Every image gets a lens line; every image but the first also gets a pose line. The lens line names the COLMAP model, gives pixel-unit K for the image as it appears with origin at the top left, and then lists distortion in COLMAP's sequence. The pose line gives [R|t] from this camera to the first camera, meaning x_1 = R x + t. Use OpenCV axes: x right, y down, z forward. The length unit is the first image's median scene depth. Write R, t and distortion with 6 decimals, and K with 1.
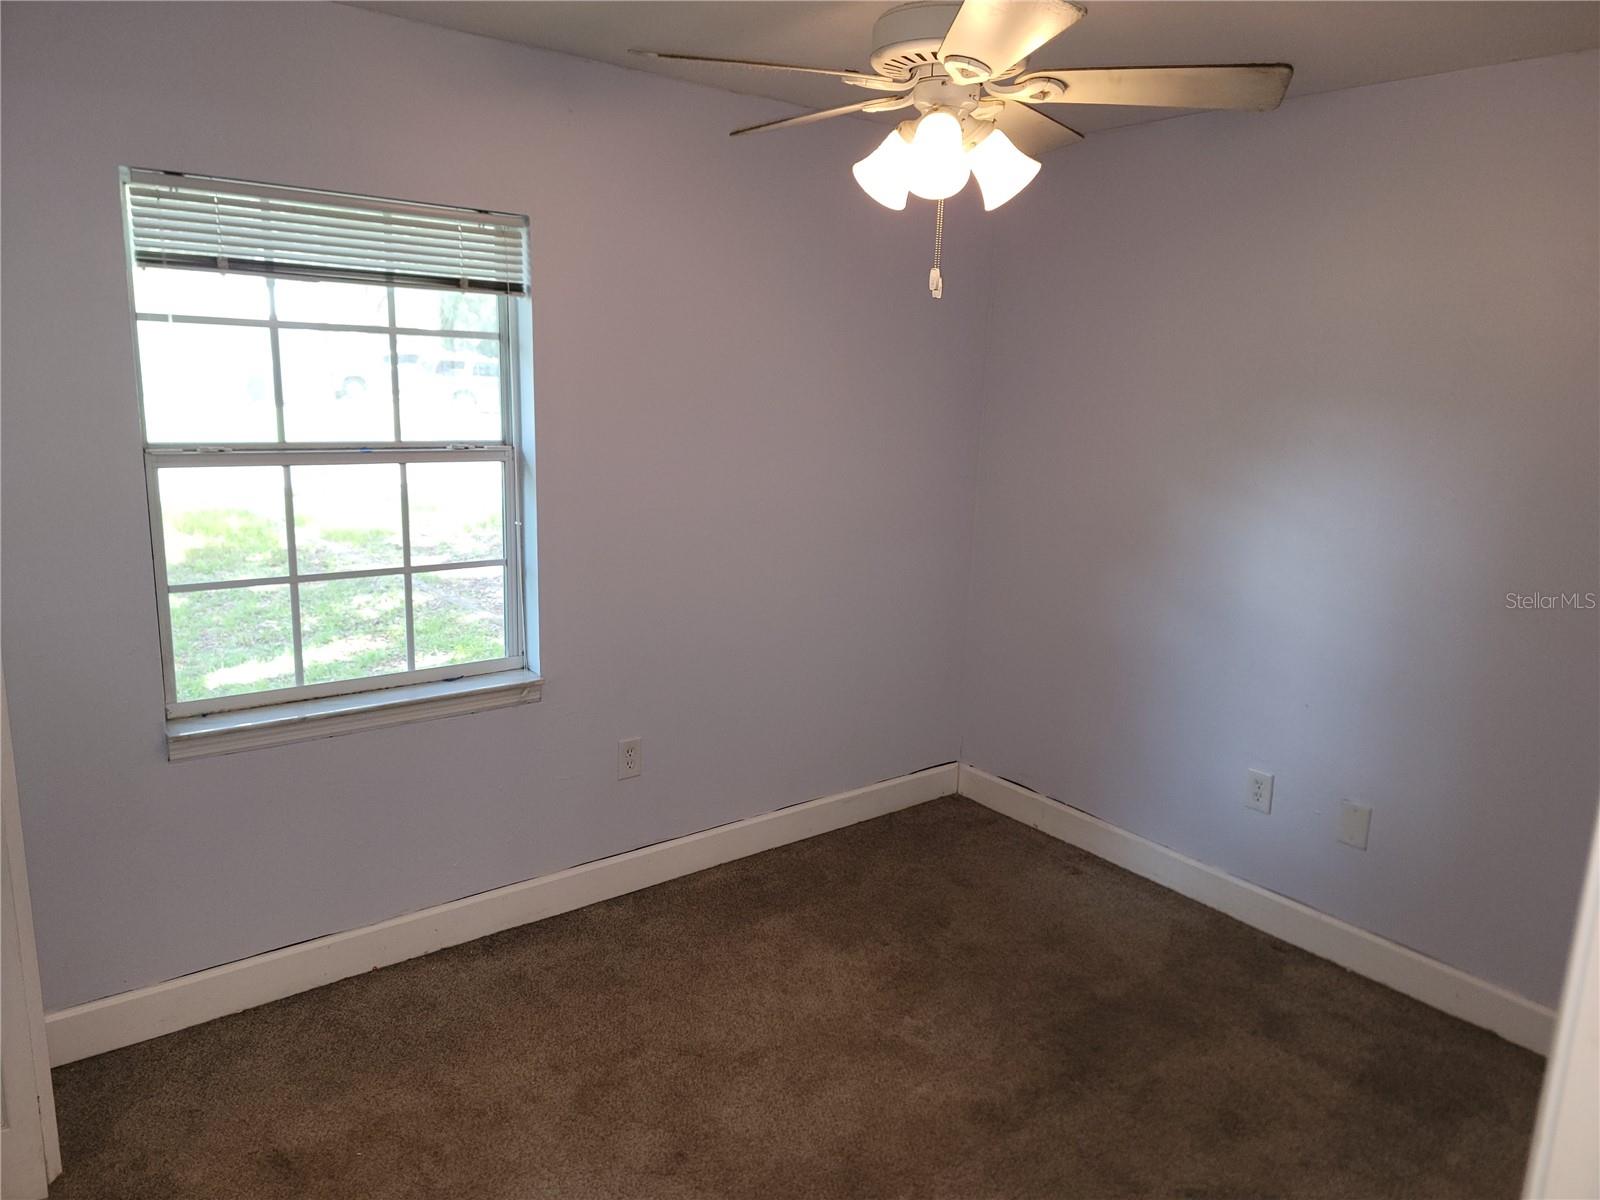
lens RADIAL K [[1123.2, 0, 811.4], [0, 1123.2, 592.5], [0, 0, 1]] dist [0.089054, -0.071033]
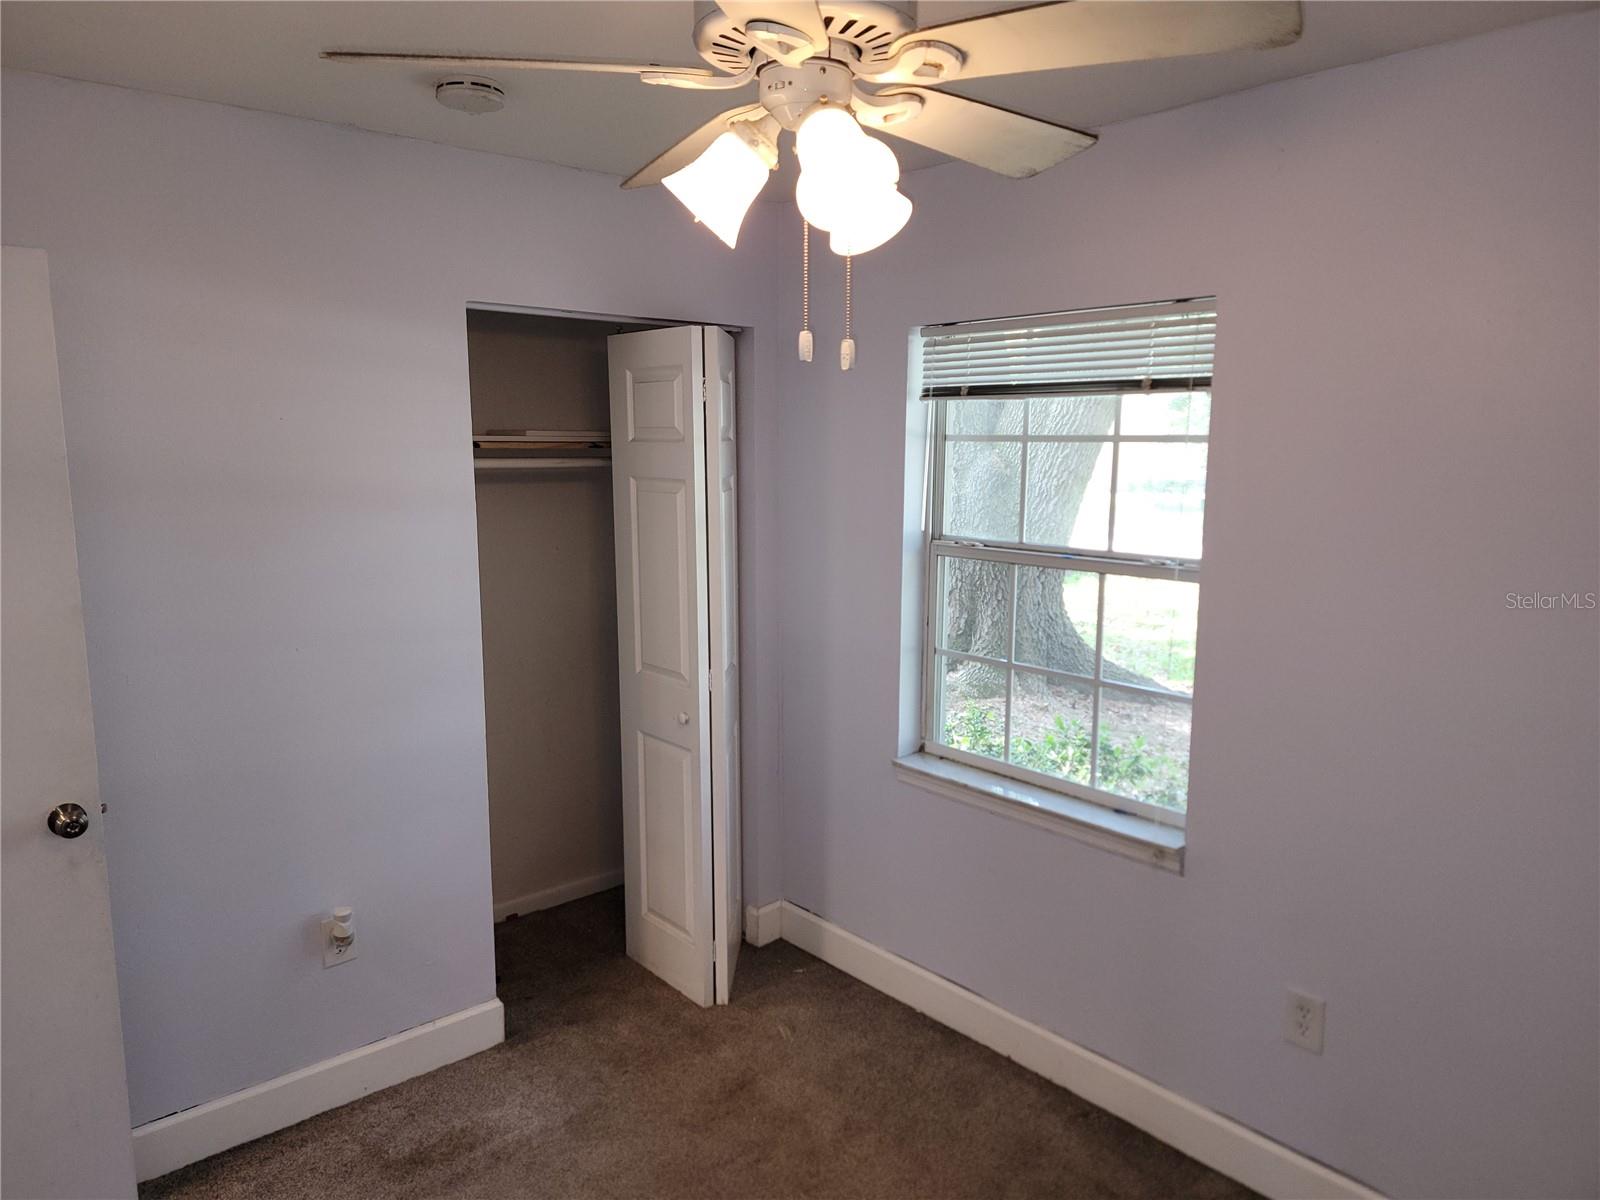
lens RADIAL K [[1123.2, 0, 810.2], [0, 1123.2, 605.0], [0, 0, 1]] dist [0.089054, -0.071033]
pose [[0.048191, 0.112050, -0.992533, 0.596503], [-0.206489, 0.973340, 0.099858, -0.133654], [0.977261, 0.200135, 0.070043, 0.702956]]
